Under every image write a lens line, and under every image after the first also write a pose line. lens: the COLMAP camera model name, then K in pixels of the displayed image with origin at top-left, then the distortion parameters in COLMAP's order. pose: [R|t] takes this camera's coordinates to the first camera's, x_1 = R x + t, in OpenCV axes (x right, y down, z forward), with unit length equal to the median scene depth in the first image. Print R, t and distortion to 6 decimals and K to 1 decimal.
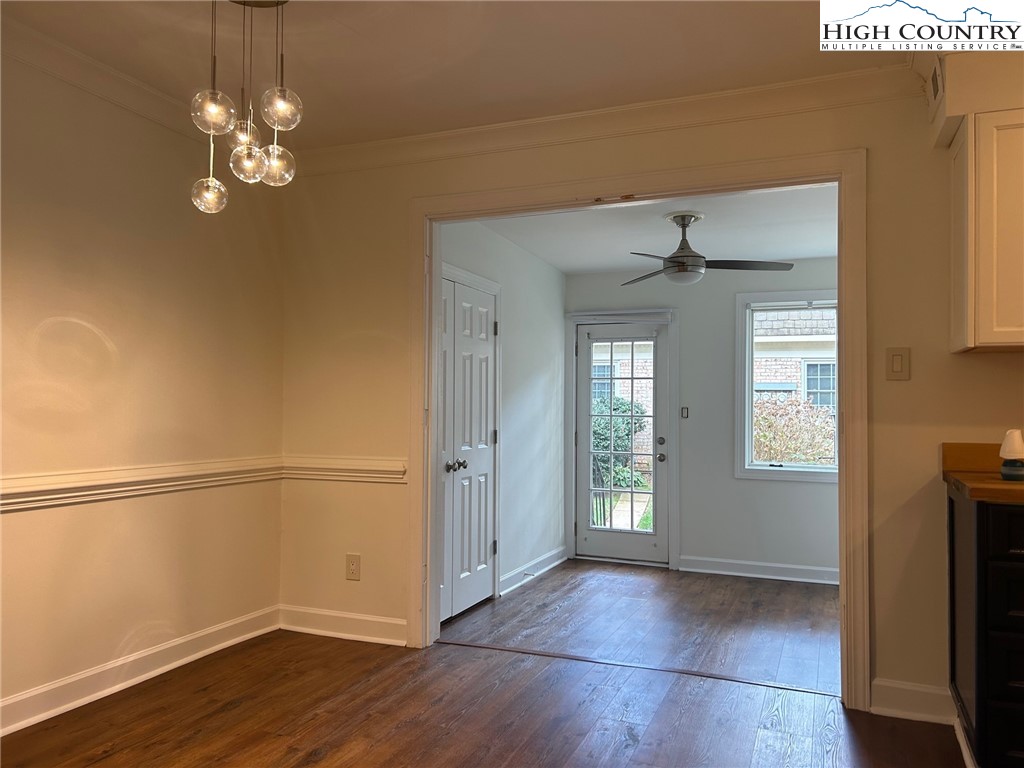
lens RADIAL K [[790.4, 0, 512.0], [0, 790.4, 384.0], [0, 0, 1]] dist [0.069365, -0.048249]
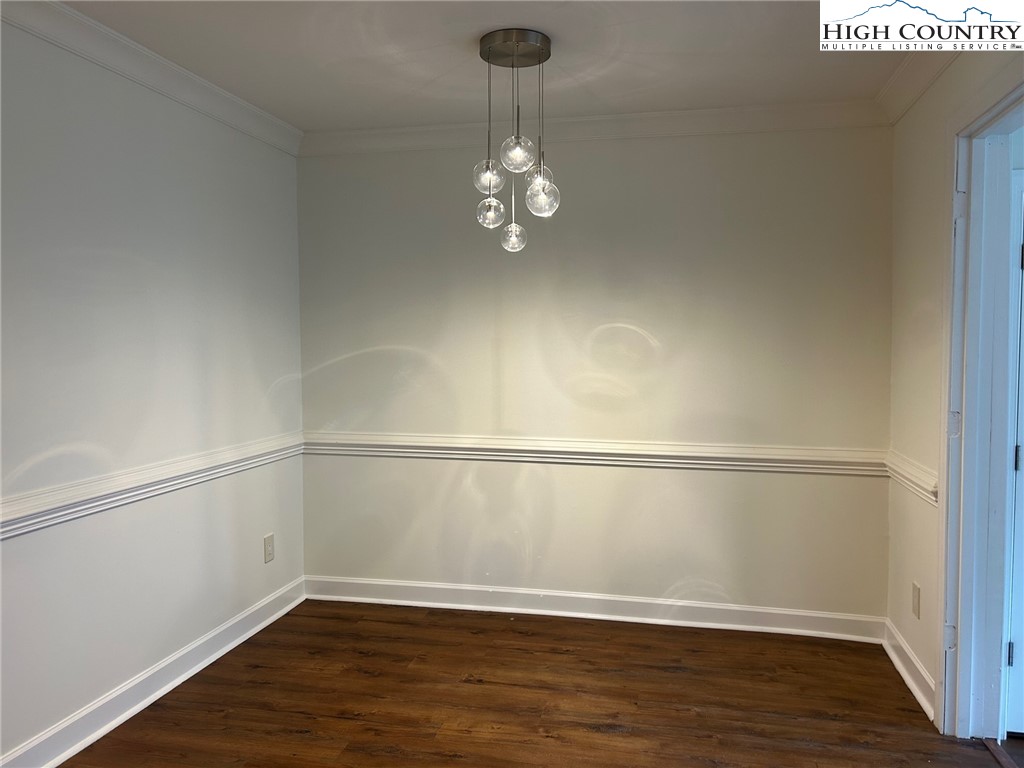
lens RADIAL K [[790.4, 0, 512.0], [0, 790.4, 384.0], [0, 0, 1]] dist [0.069365, -0.048249]
pose [[0.154894, 0.042269, -0.987027, 0.662045], [0.035590, 0.998197, 0.048332, -0.050970], [0.987290, -0.042615, 0.153110, 0.608614]]
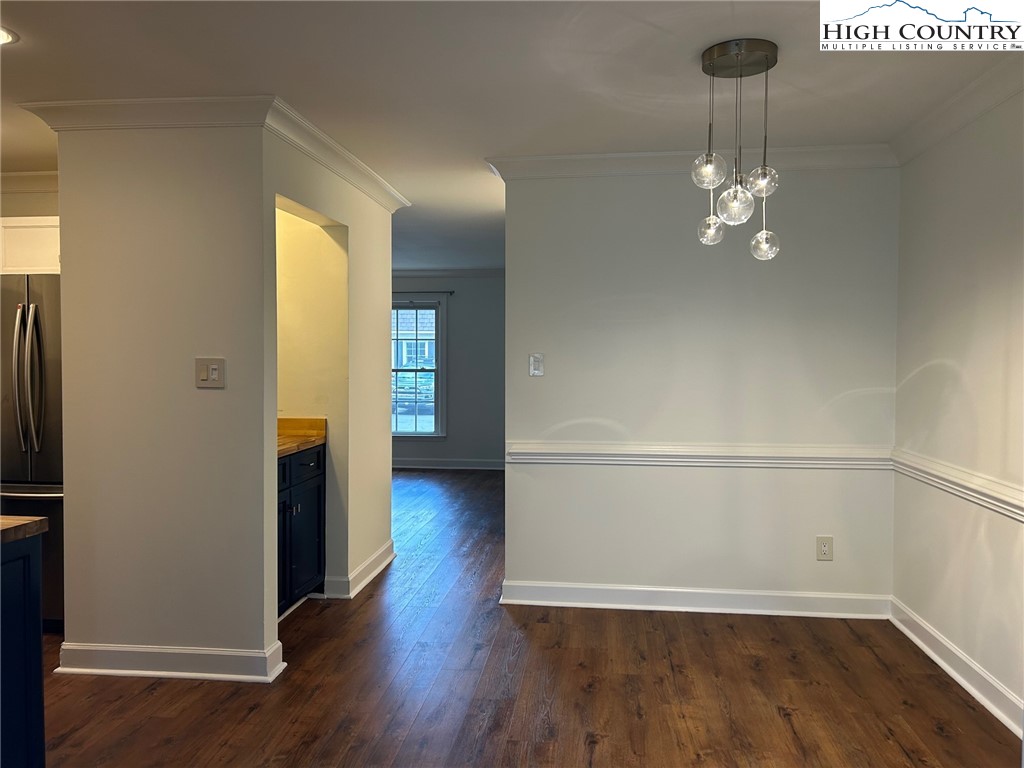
lens RADIAL K [[790.4, 0, 512.0], [0, 790.4, 384.0], [0, 0, 1]] dist [0.069365, -0.048249]
pose [[-0.968690, -0.000663, -0.248273, 0.220971], [-0.001075, 0.999998, 0.001524, -0.023407], [0.248272, 0.001743, -0.968689, 1.576147]]
